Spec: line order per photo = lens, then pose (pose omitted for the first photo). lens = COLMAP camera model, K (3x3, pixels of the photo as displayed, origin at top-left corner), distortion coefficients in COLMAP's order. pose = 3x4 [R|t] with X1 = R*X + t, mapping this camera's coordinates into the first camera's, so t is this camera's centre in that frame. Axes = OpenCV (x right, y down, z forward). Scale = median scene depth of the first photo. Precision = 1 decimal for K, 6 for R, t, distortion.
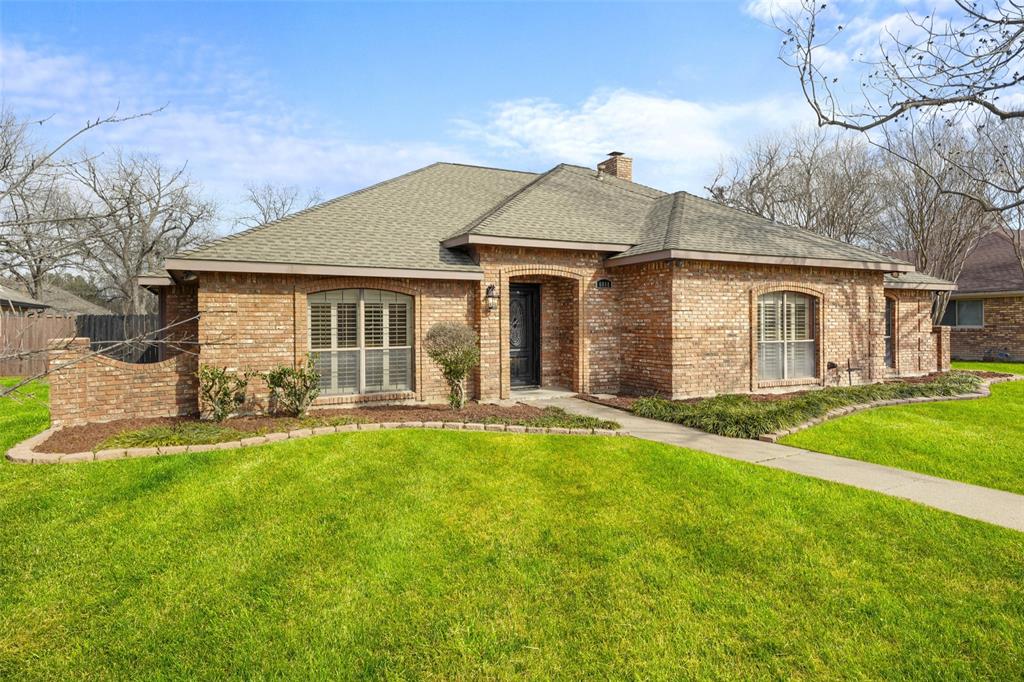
lens RADIAL K [[585.8, 0, 513.5], [0, 585.8, 338.6], [0, 0, 1]] dist [0.047183, -0.003513]
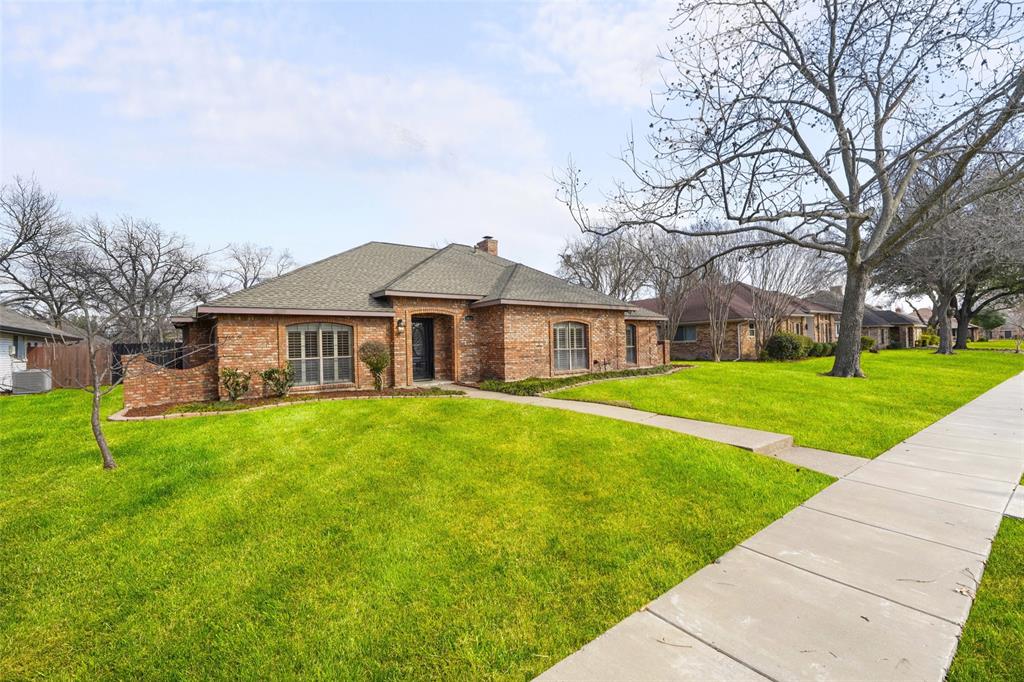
lens RADIAL K [[410.9, 0, 506.0], [0, 410.9, 349.5], [0, 0, 1]] dist [0.004708, 0.000850]
pose [[0.986192, -0.021778, 0.164170, 0.060709], [0.024574, 0.999585, -0.015018, 0.019937], [-0.163775, 0.018845, 0.986318, -0.209314]]
